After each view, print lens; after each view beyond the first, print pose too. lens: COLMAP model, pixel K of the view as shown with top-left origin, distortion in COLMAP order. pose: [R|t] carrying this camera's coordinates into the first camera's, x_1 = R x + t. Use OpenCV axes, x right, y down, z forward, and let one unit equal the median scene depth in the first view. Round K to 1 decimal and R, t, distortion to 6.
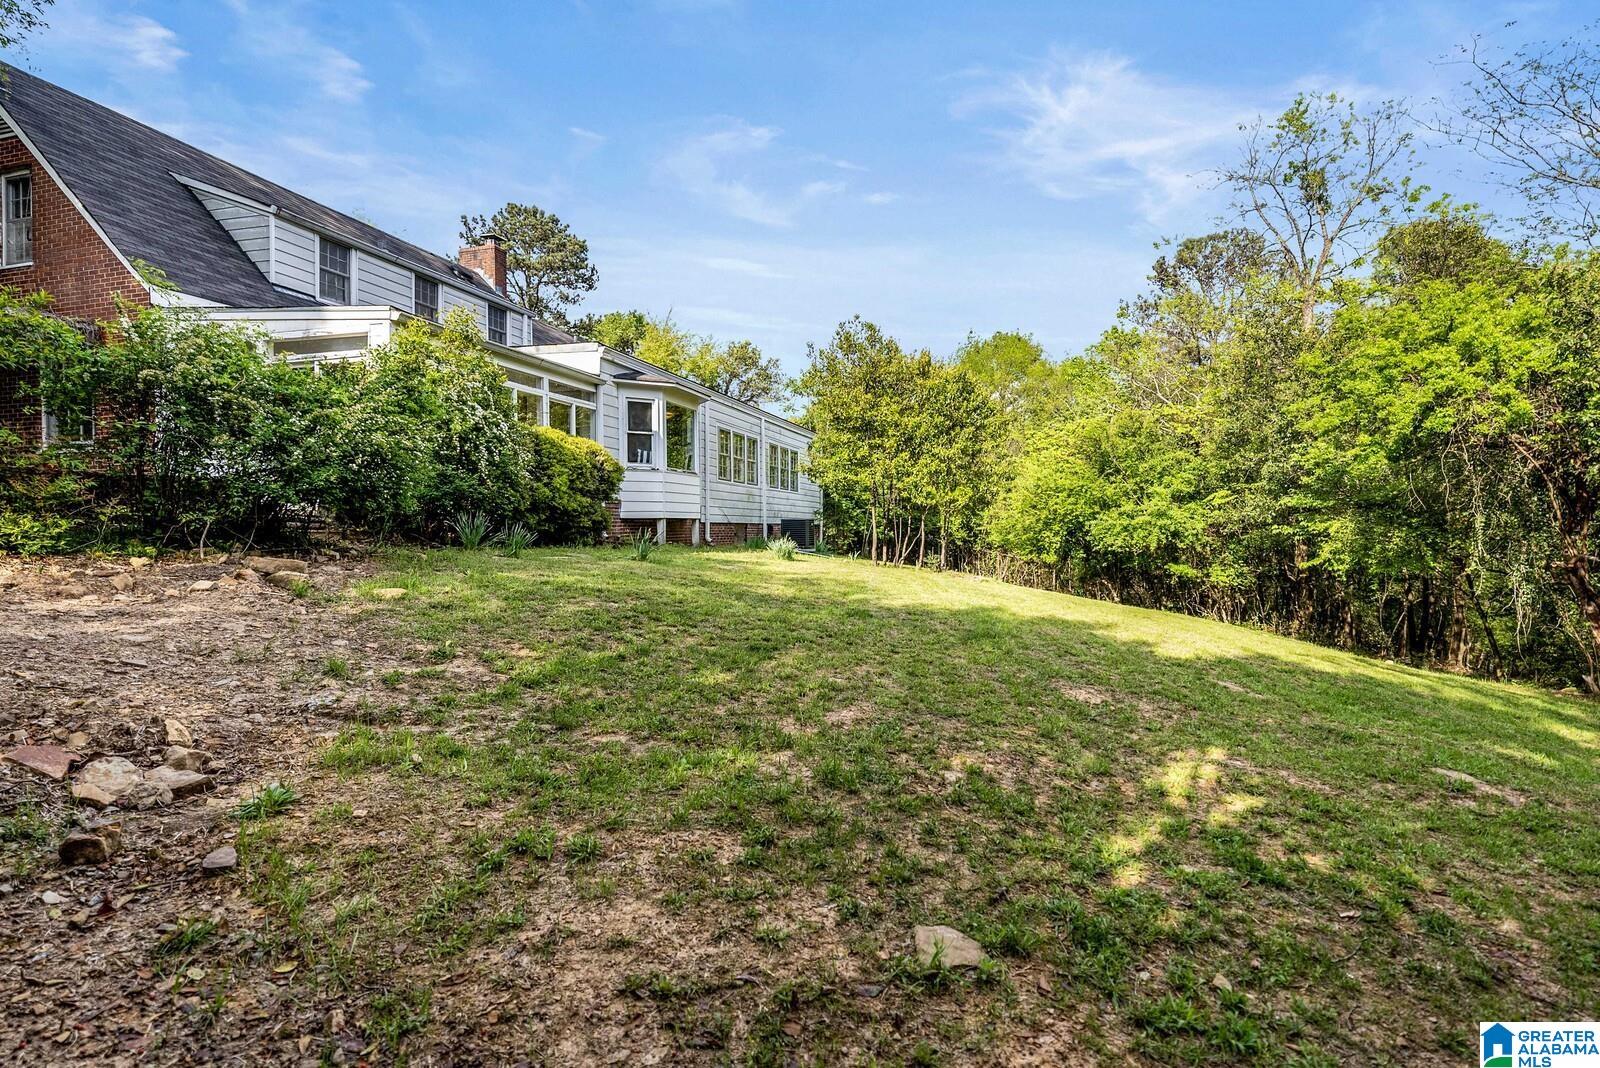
lens RADIAL K [[815.1, 0, 800.0], [0, 815.1, 534.0], [0, 0, 1]] dist [0.000469, -0.000620]
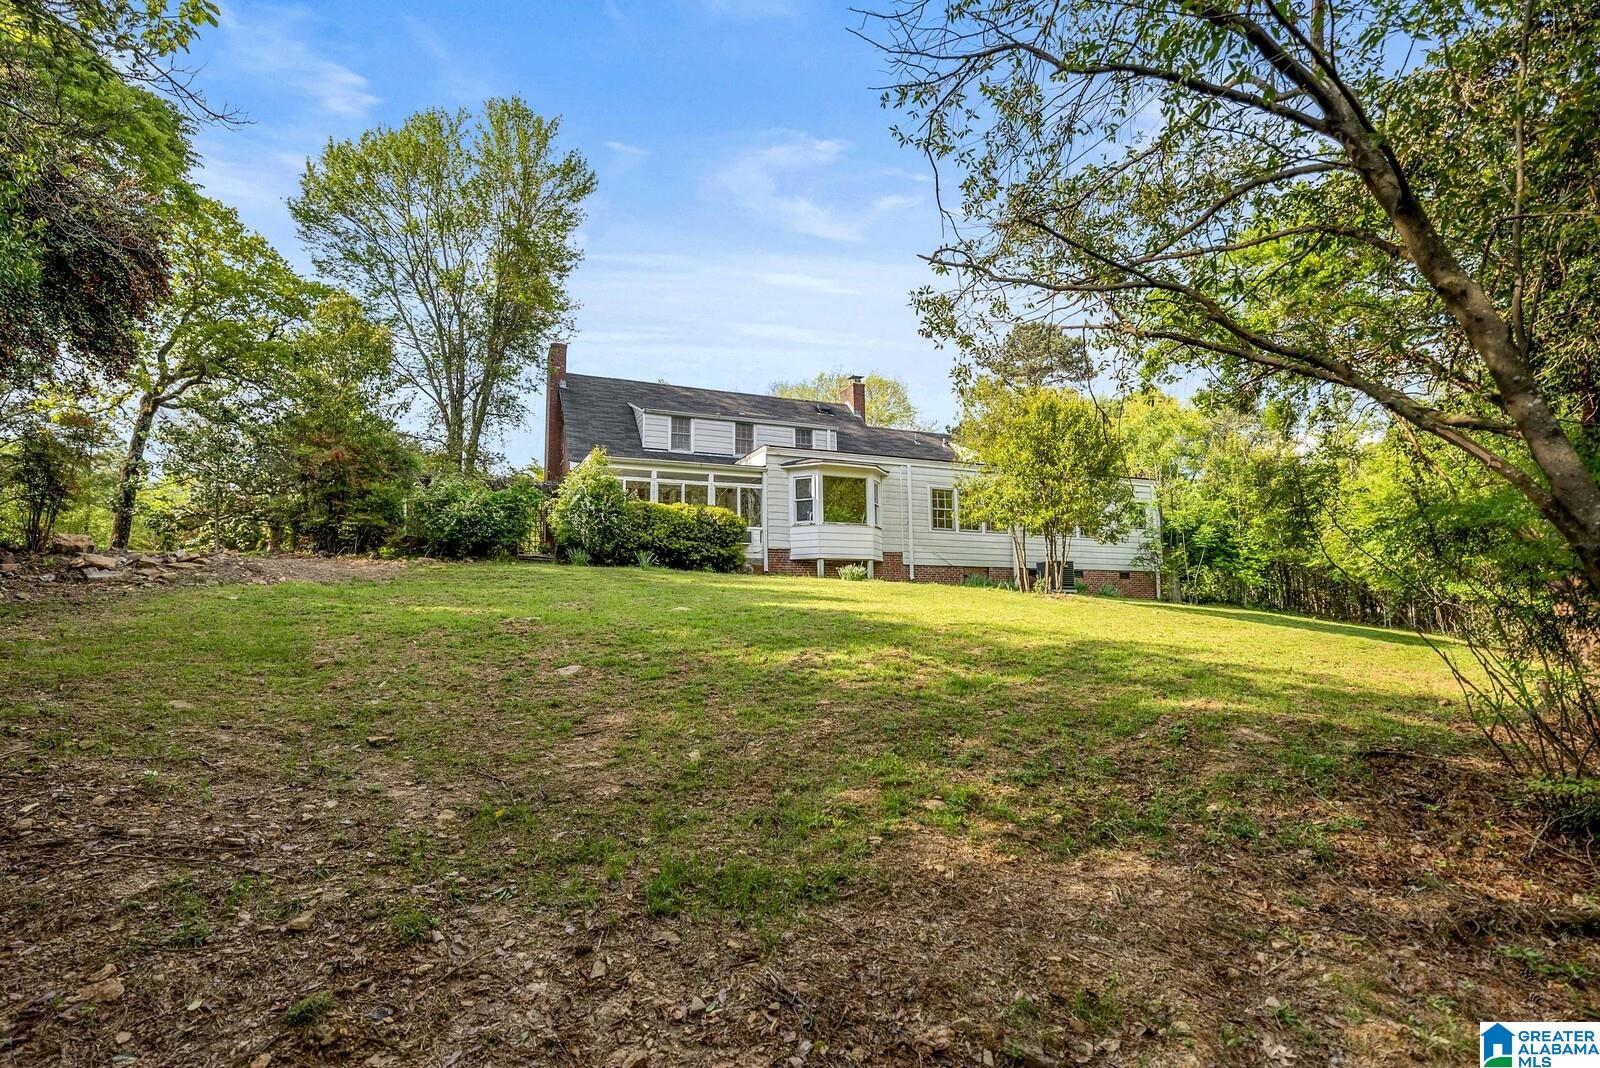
lens RADIAL K [[811.9, 0, 816.0], [0, 811.9, 540.0], [0, 0, 1]] dist [0.000429, -0.000911]
pose [[0.651799, -0.078988, -0.754267, 1.507477], [-0.003639, 0.994224, -0.107261, 0.169060], [0.758383, 0.072657, 0.647747, 0.137002]]
